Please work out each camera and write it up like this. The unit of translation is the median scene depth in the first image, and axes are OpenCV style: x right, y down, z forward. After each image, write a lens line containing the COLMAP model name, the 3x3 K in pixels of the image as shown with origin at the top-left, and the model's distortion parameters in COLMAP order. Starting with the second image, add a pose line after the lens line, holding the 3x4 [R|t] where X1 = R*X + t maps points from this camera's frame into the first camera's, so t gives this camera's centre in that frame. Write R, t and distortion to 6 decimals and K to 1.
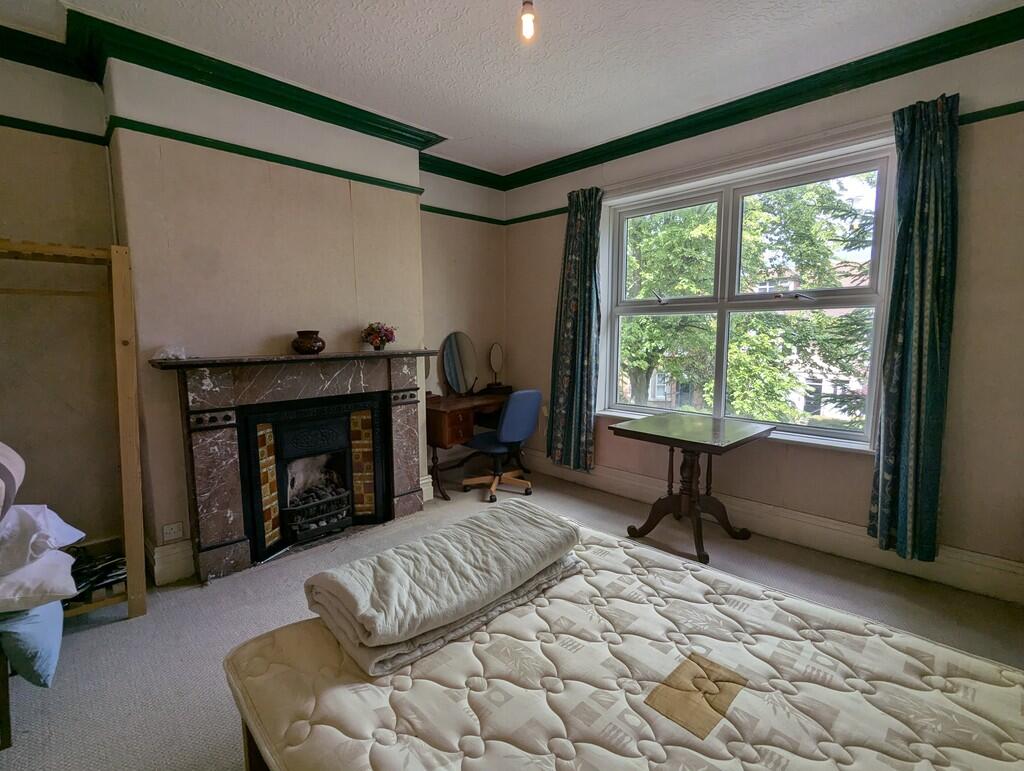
lens RADIAL K [[487.9, 0, 511.1], [0, 487.9, 382.3], [0, 0, 1]] dist [0.001702, 0.000395]
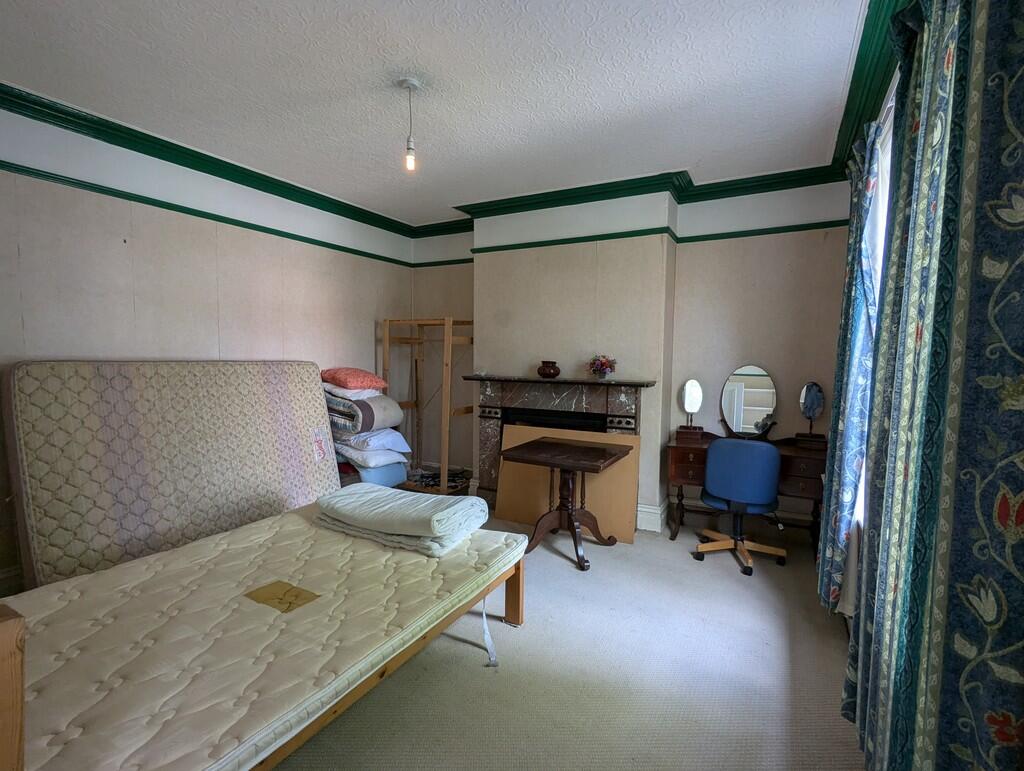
lens RADIAL K [[487.9, 0, 509.1], [0, 487.9, 391.9], [0, 0, 1]] dist [0.001702, 0.000395]
pose [[0.282874, 0.075881, -0.956151, 0.876260], [-0.119836, 0.991851, 0.043261, -0.064484], [0.951642, 0.102344, 0.289662, 0.498811]]
